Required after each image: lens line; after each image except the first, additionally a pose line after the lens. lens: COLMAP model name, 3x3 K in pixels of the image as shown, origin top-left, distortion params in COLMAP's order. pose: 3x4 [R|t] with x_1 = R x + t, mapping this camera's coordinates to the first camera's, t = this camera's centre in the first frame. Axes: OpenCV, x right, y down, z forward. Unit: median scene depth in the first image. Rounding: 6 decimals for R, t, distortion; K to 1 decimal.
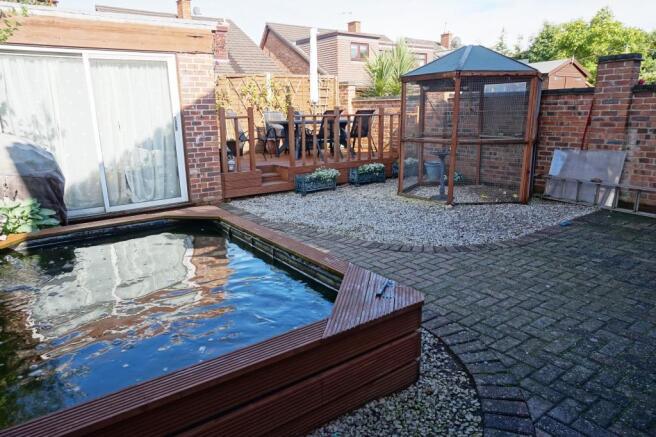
lens RADIAL K [[440.8, 0, 326.7], [0, 440.8, 218.7], [0, 0, 1]] dist [-0.004992, 0.002230]
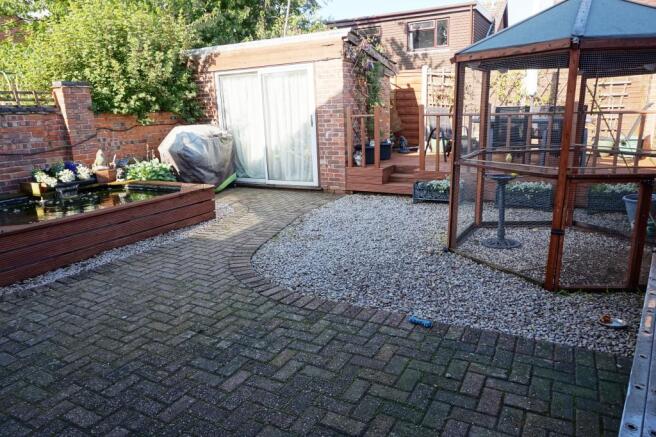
lens RADIAL K [[440.8, 0, 326.0], [0, 440.8, 219.1], [0, 0, 1]] dist [-0.004992, 0.002230]
pose [[0.416095, 0.225436, -0.880933, 0.822929], [-0.197517, 0.968058, 0.154438, -0.153443], [0.887610, 0.109738, 0.447332, 0.538820]]
